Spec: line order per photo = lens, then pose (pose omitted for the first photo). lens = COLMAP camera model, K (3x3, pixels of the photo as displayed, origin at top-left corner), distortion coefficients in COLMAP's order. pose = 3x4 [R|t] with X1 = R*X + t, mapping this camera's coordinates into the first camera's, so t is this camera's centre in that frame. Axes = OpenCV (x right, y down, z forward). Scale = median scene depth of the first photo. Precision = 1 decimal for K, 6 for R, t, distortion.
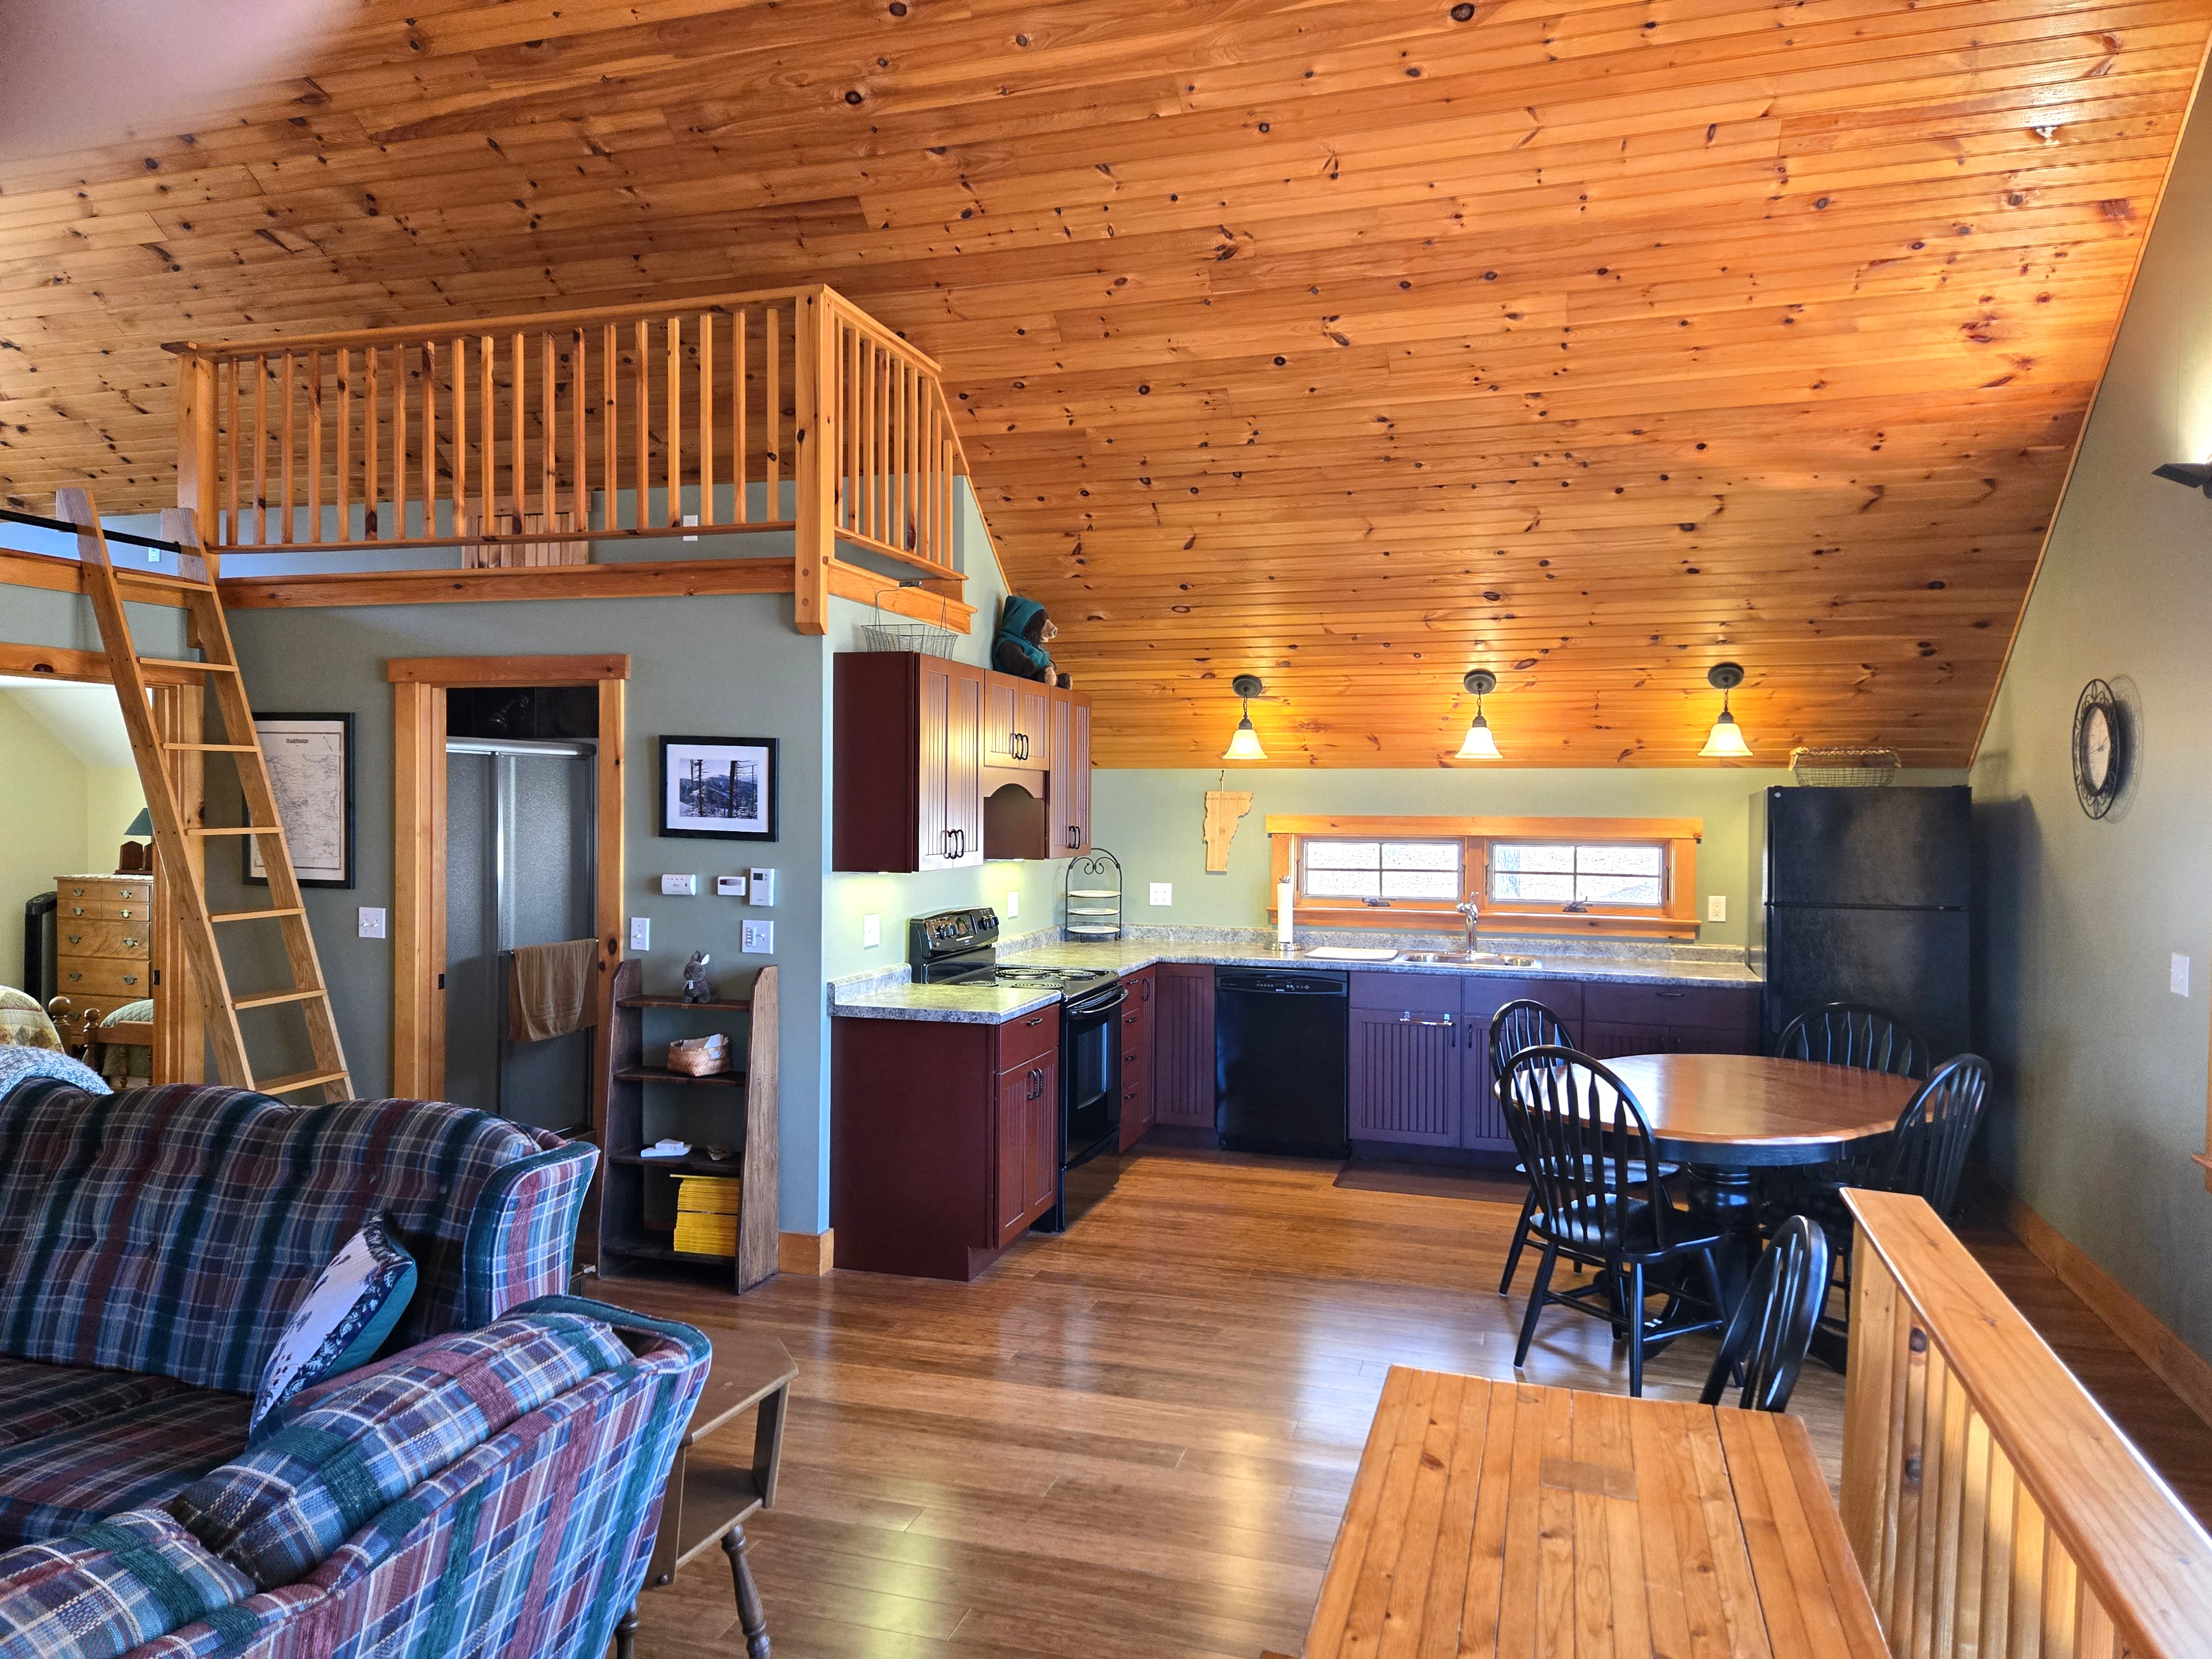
lens RADIAL K [[1498.5, 0, 1110.2], [0, 1498.5, 817.0], [0, 0, 1]] dist [0.081995, -0.069245]
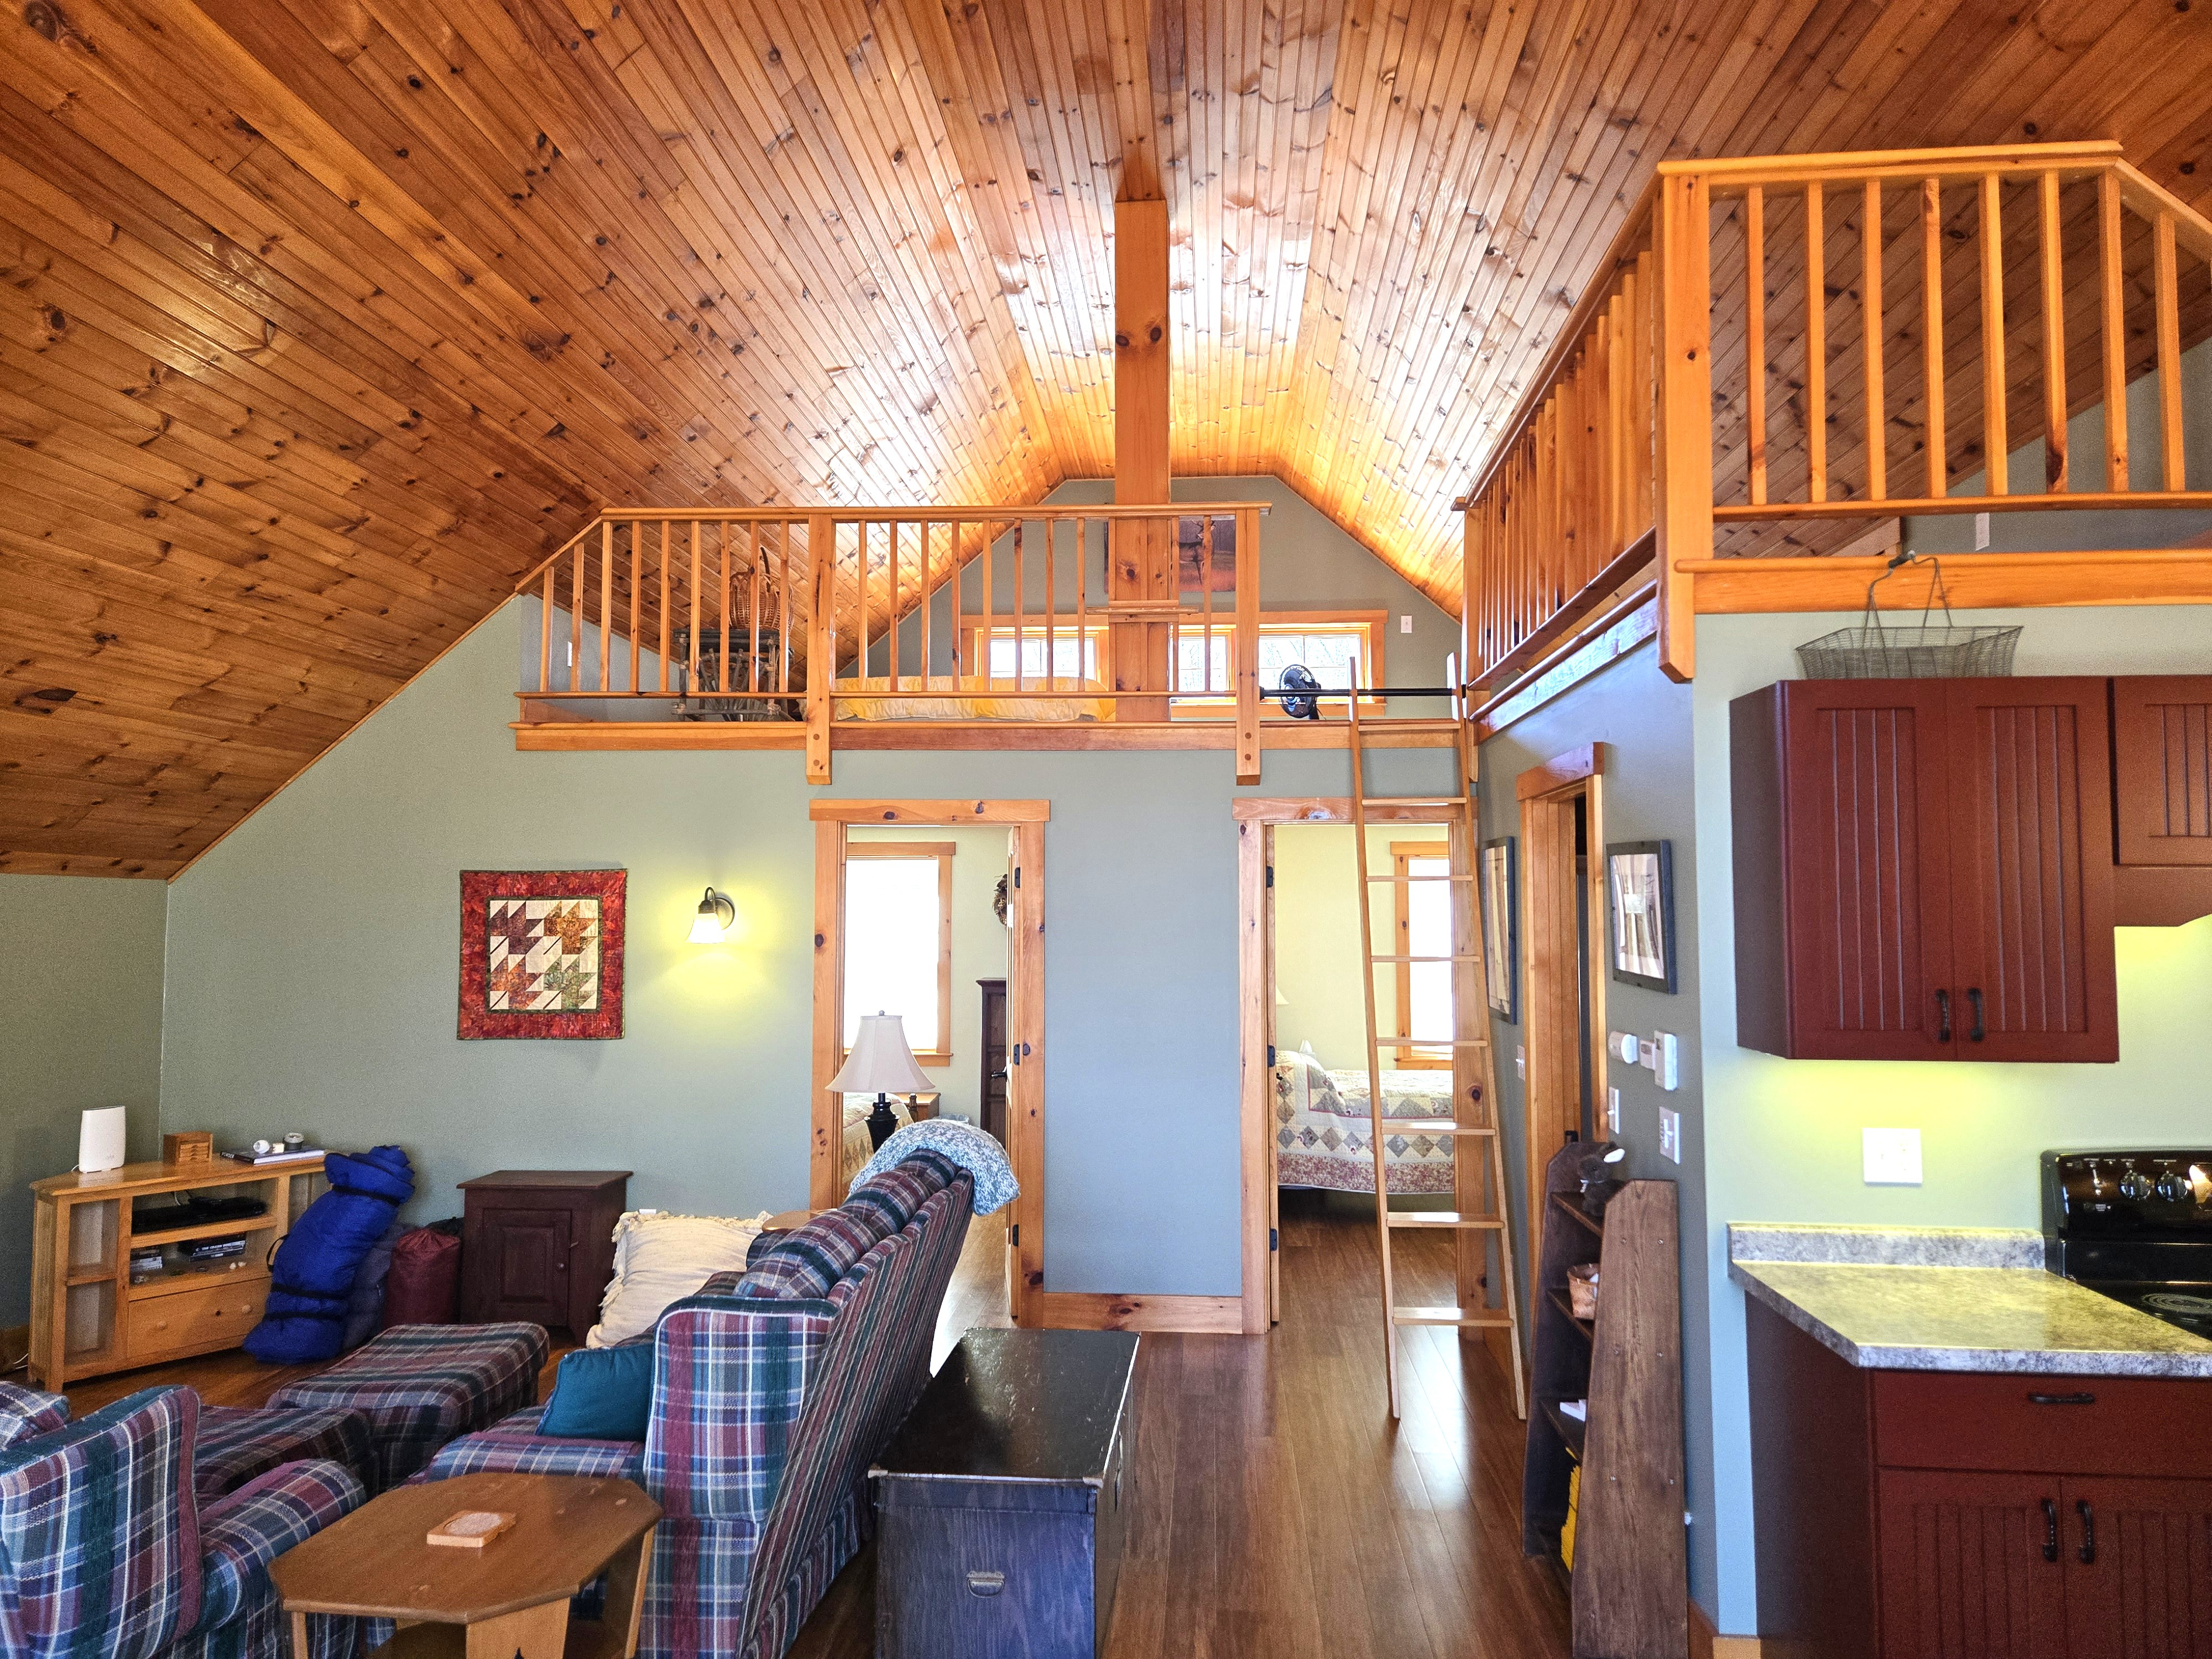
lens RADIAL K [[1498.5, 0, 1110.2], [0, 1498.5, 817.0], [0, 0, 1]] dist [0.081995, -0.069245]
pose [[0.237936, -0.070517, -0.968718, 0.319279], [-0.012336, 0.997061, -0.075610, -0.007903], [0.971203, 0.029940, 0.236367, 0.519785]]
